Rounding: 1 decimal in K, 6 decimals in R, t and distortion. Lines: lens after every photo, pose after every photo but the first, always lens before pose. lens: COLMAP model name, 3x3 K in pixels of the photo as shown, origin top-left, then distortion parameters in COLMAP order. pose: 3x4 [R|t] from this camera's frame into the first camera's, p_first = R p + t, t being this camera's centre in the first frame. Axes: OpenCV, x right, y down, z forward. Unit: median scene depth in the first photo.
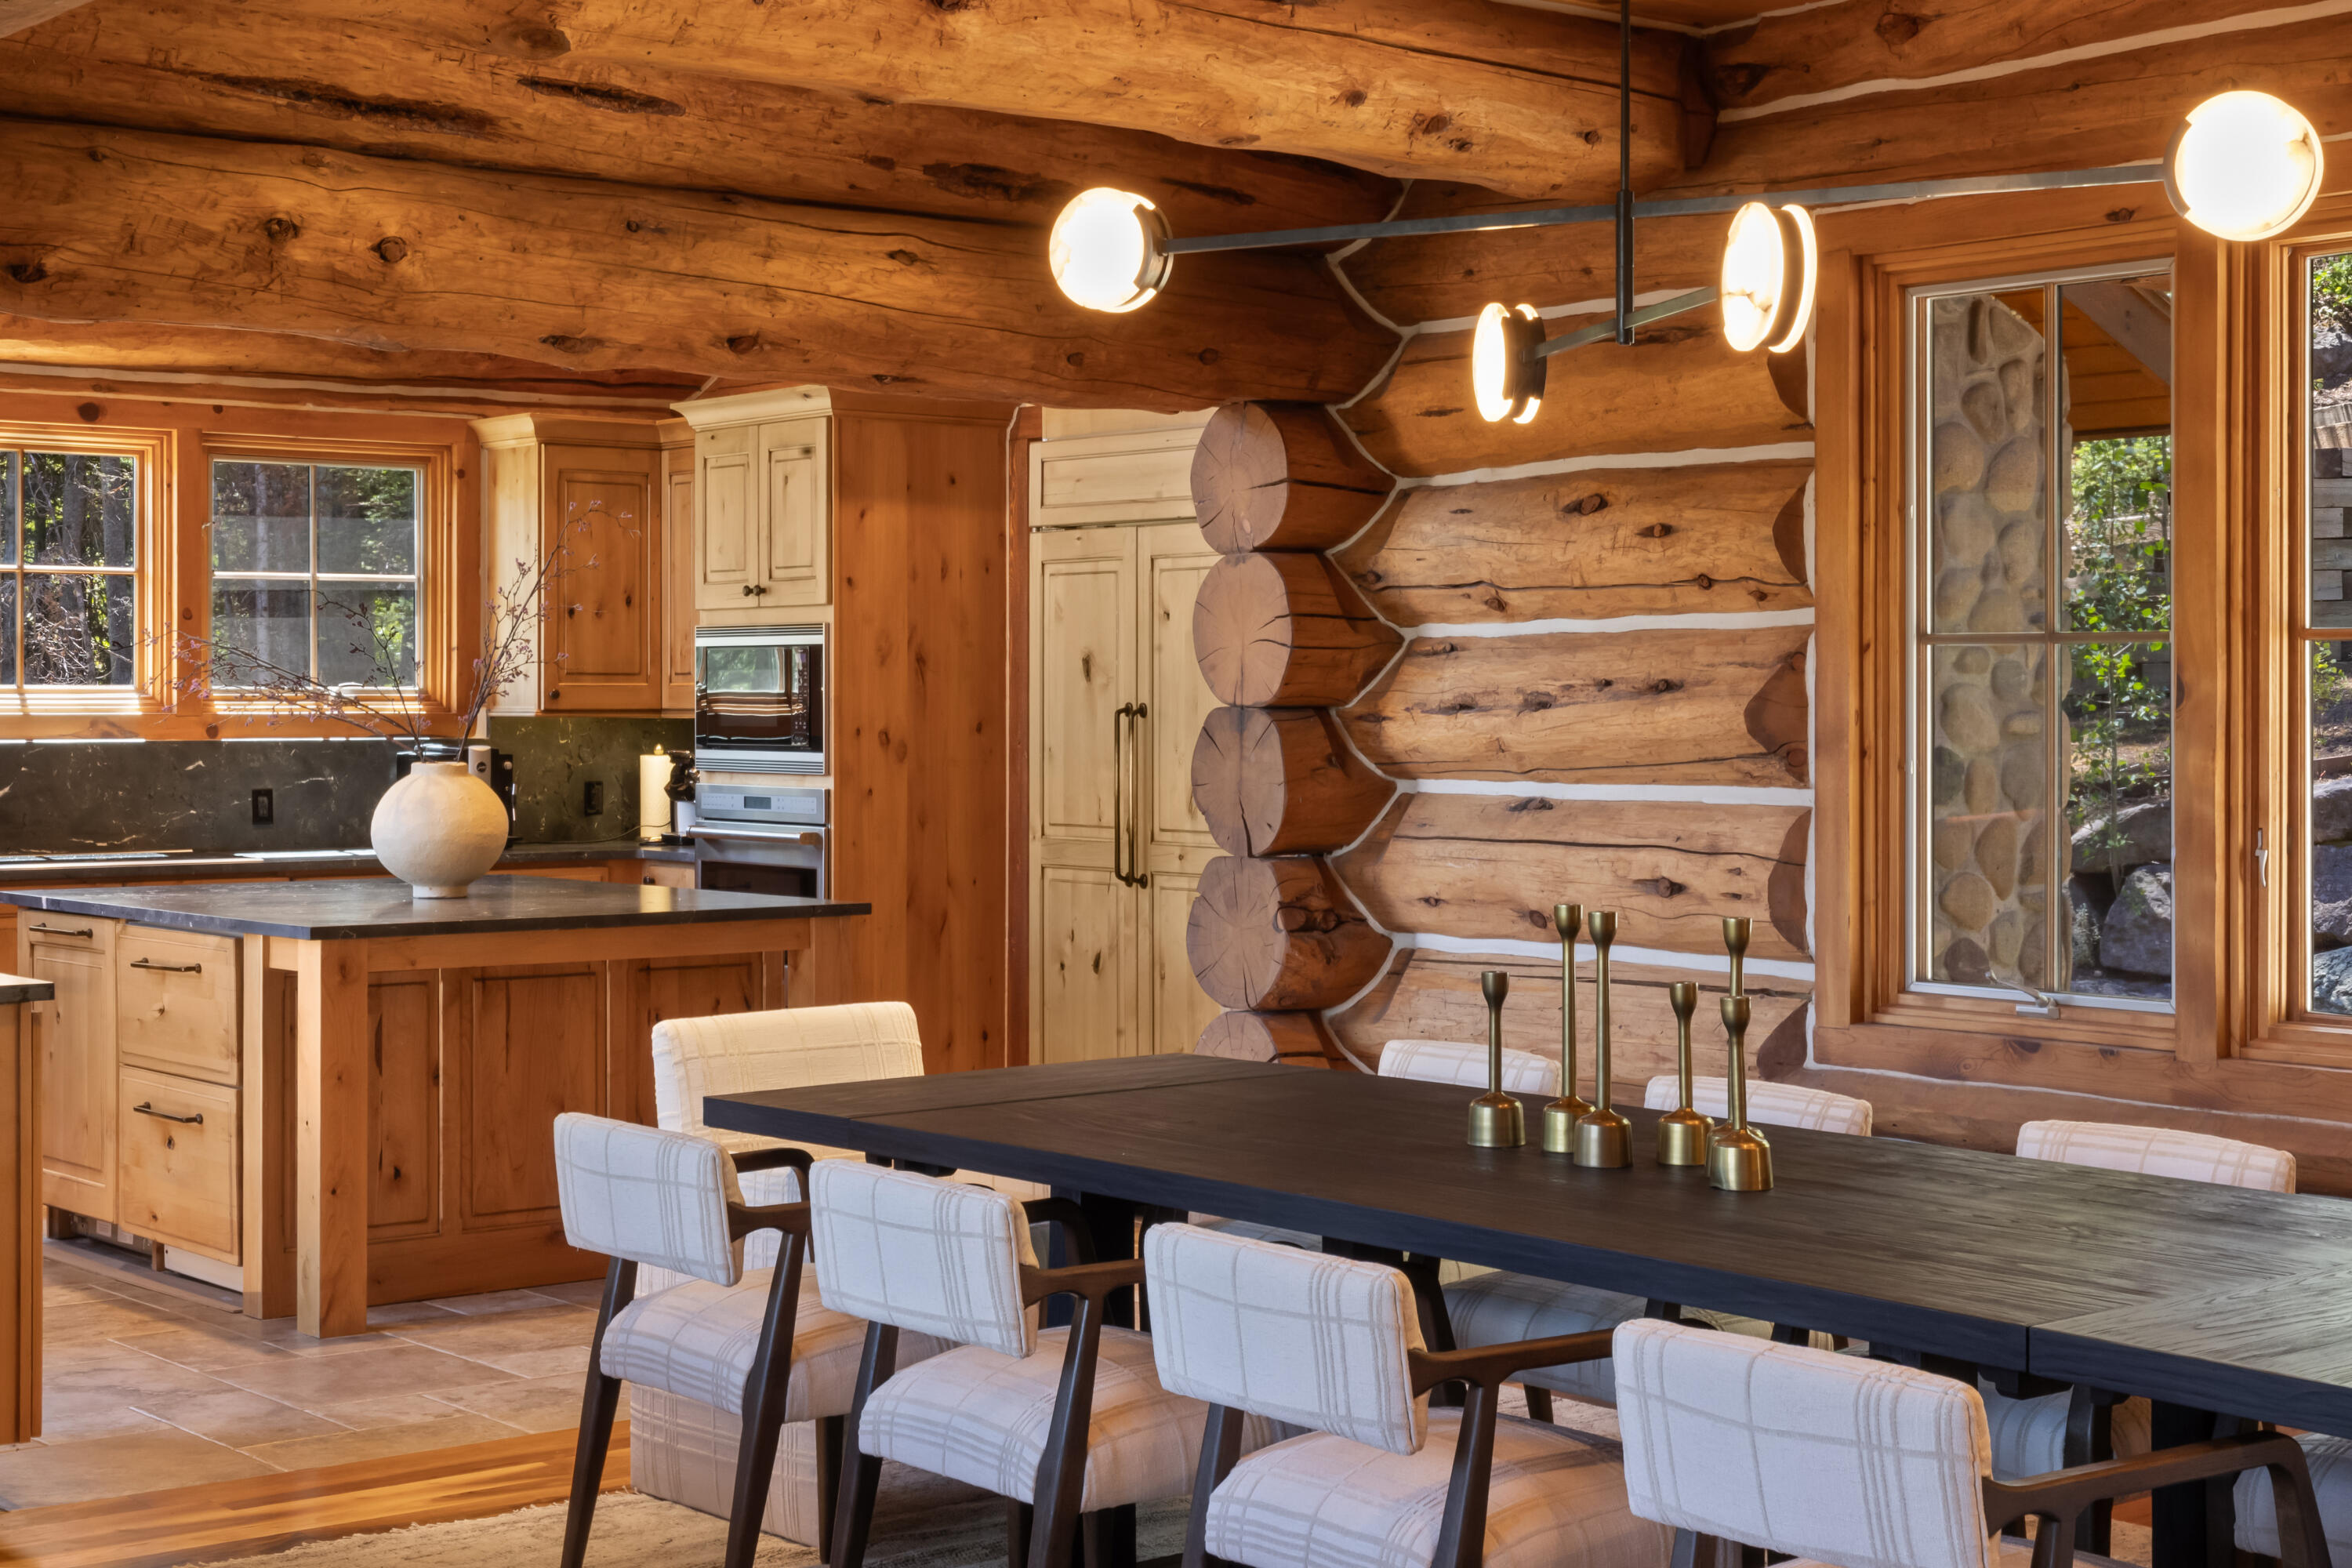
lens RADIAL K [[3452.1, 0, 1174.8], [0, 3452.1, 674.9], [0, 0, 1]] dist [0.023518, 0.000000]
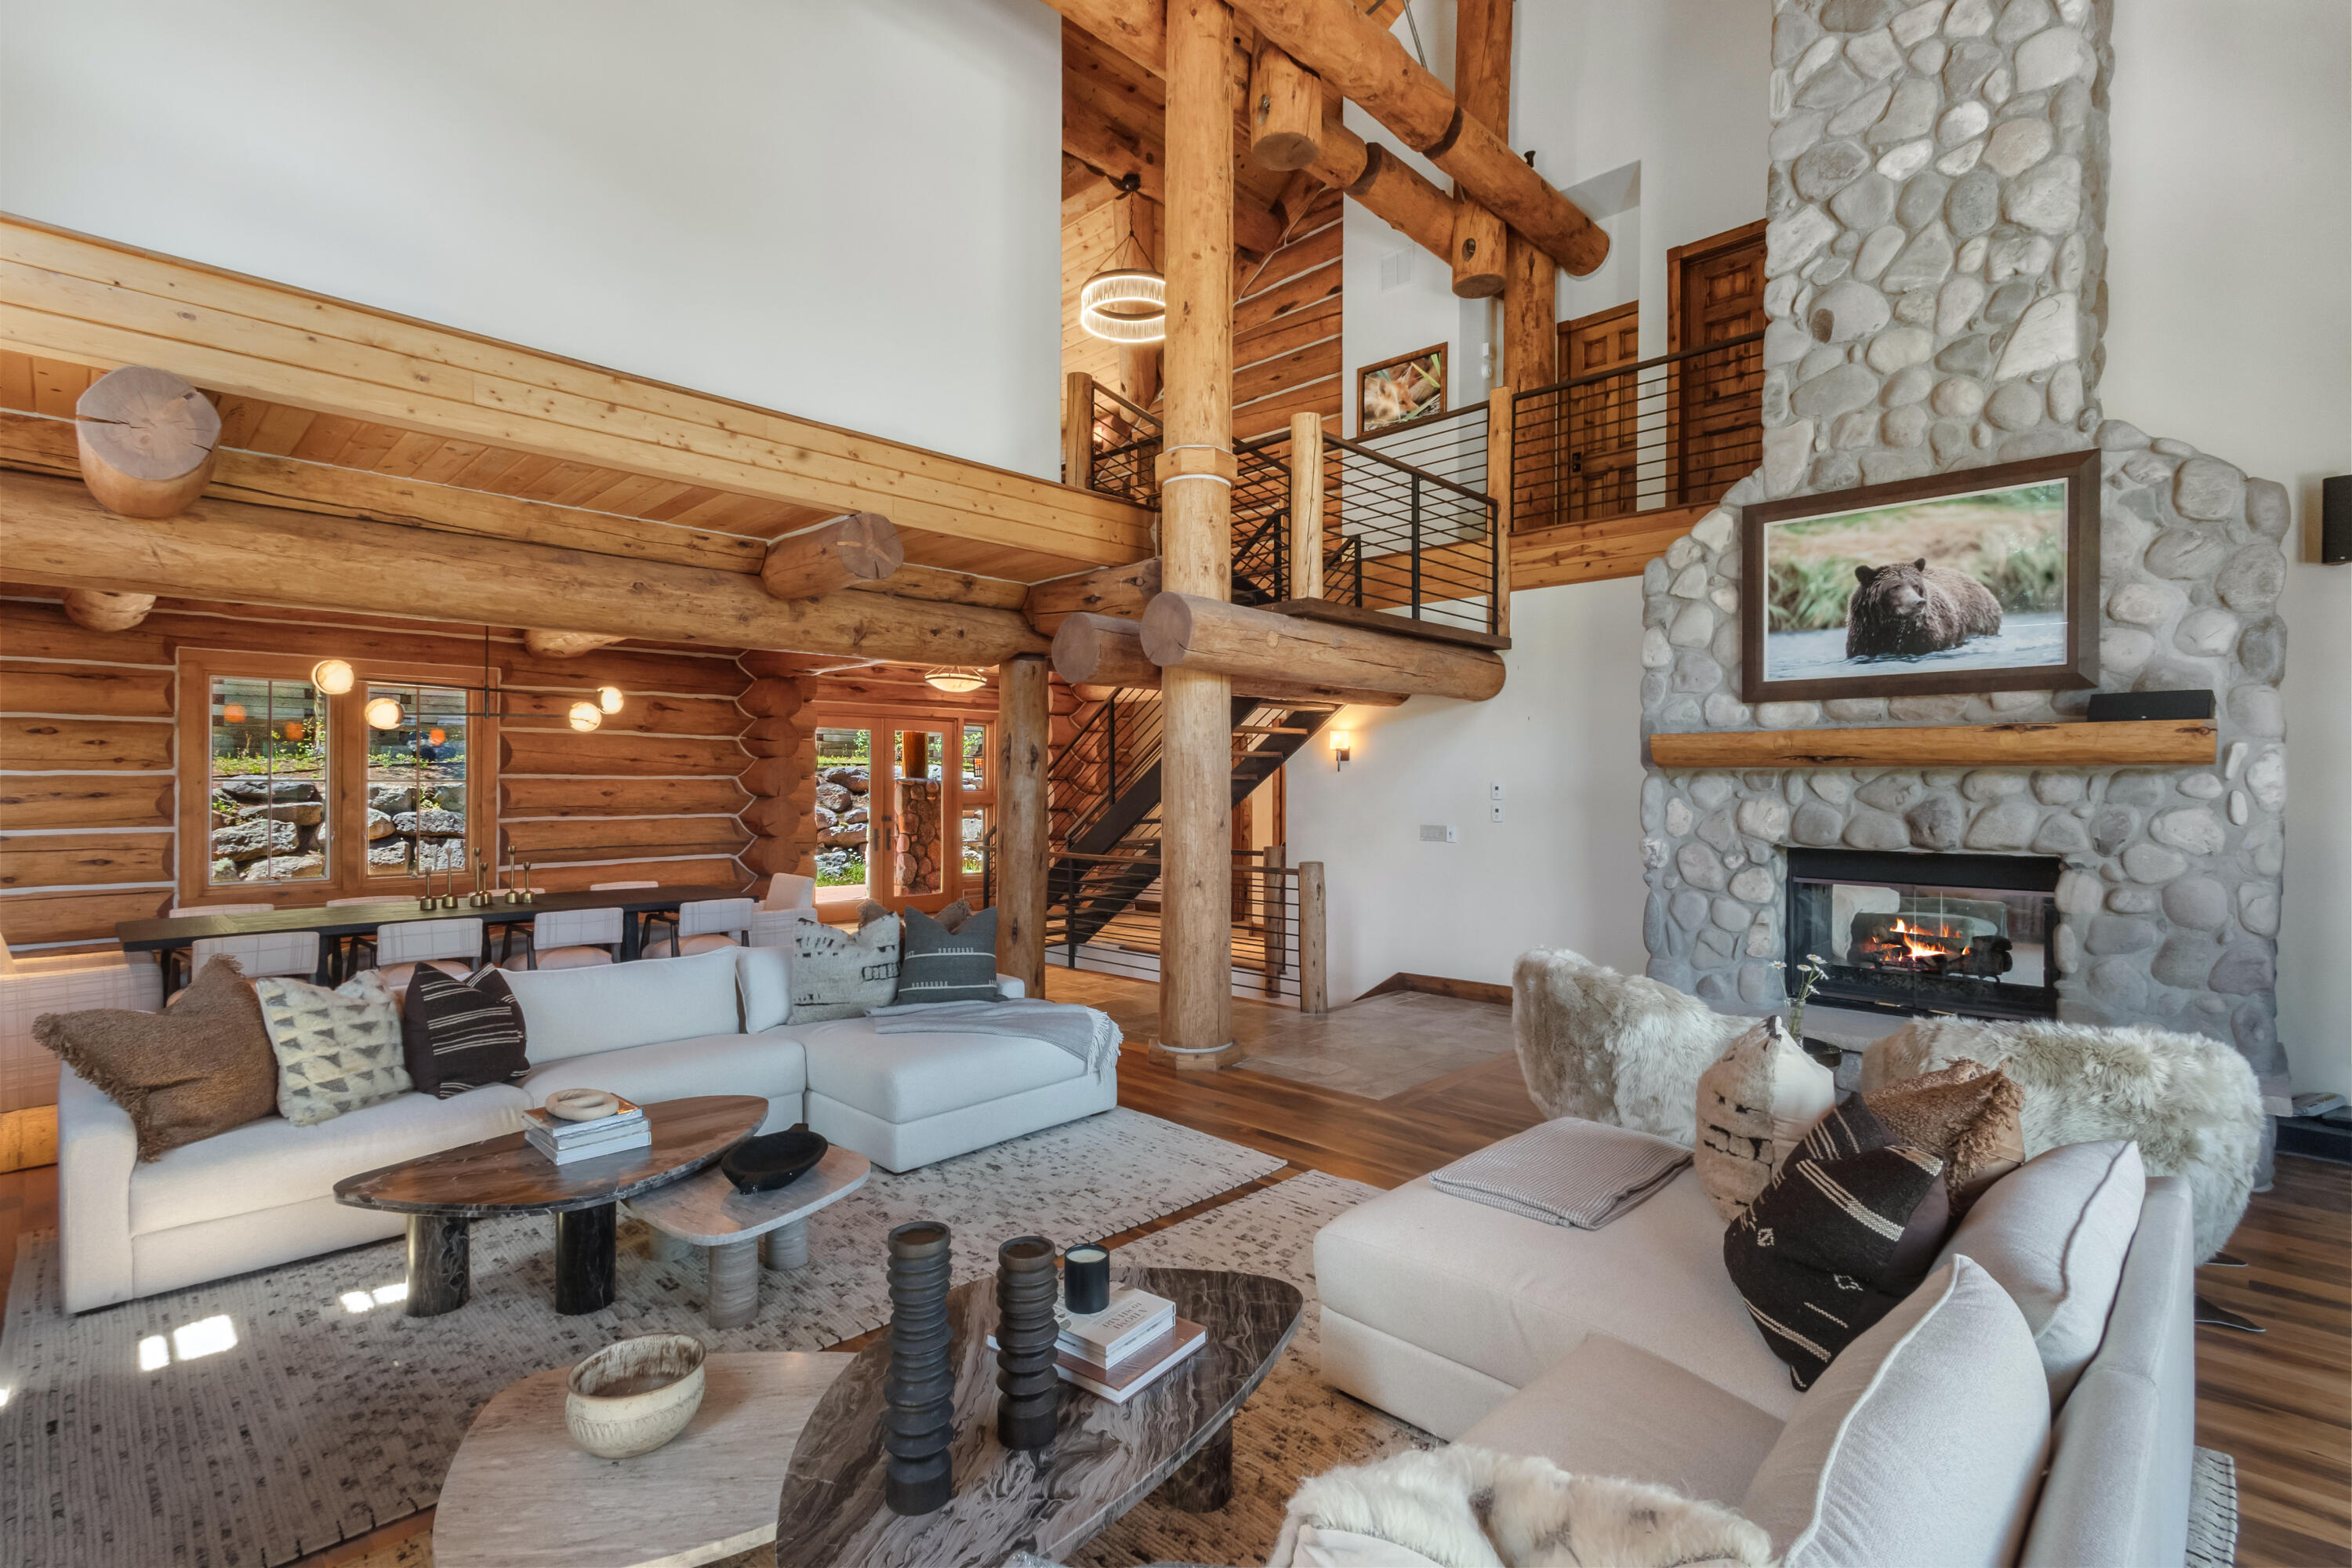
lens RADIAL K [[1091.5, 0, 1169.1], [0, 1091.5, 783.8], [0, 0, 1]] dist [0.015256, -0.004796]
pose [[-0.116676, -0.001871, 0.993168, -0.860031], [-0.008562, 0.999963, 0.000878, -0.014083], [-0.993133, -0.008401, -0.116687, 0.186632]]
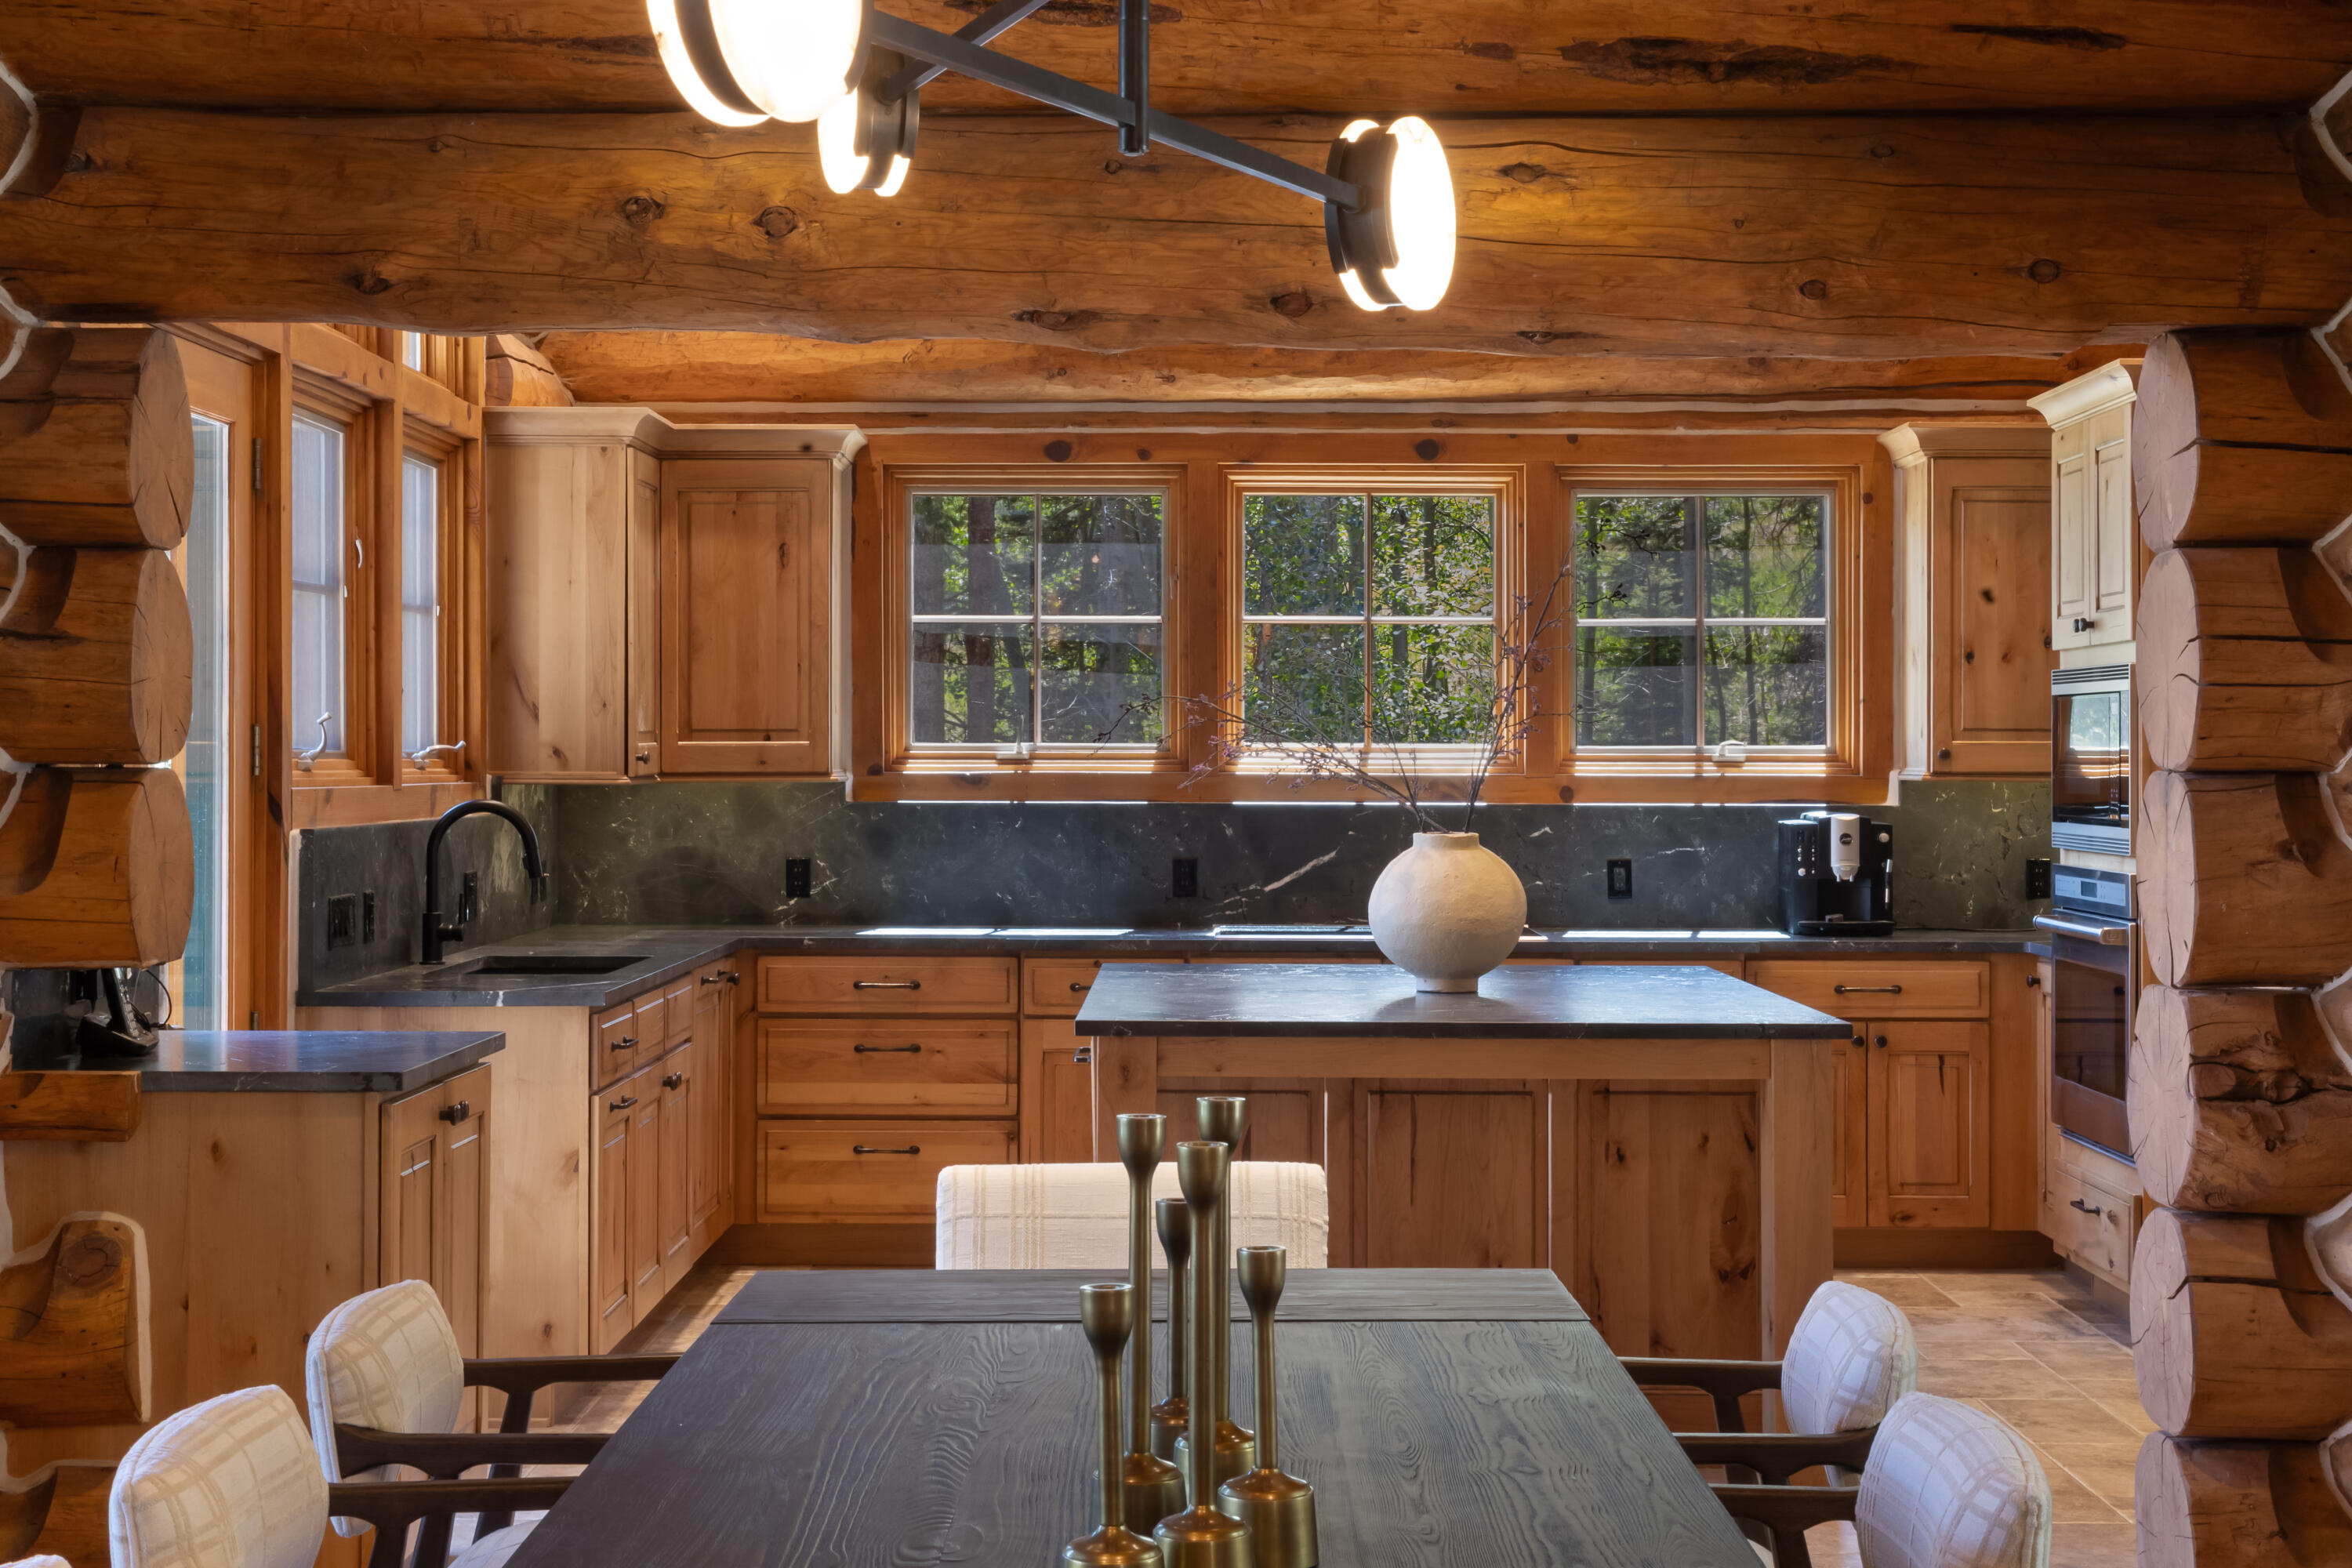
lens RADIAL K [[3452.1, 0, 1165.9], [0, 3452.1, 705.1], [0, 0, 1]] dist [0.023518, 0.000000]
pose [[0.774241, -0.007980, -0.632841, 0.316765], [0.002135, 0.999948, -0.009998, 0.002551], [0.632888, 0.006390, 0.774217, 0.344955]]
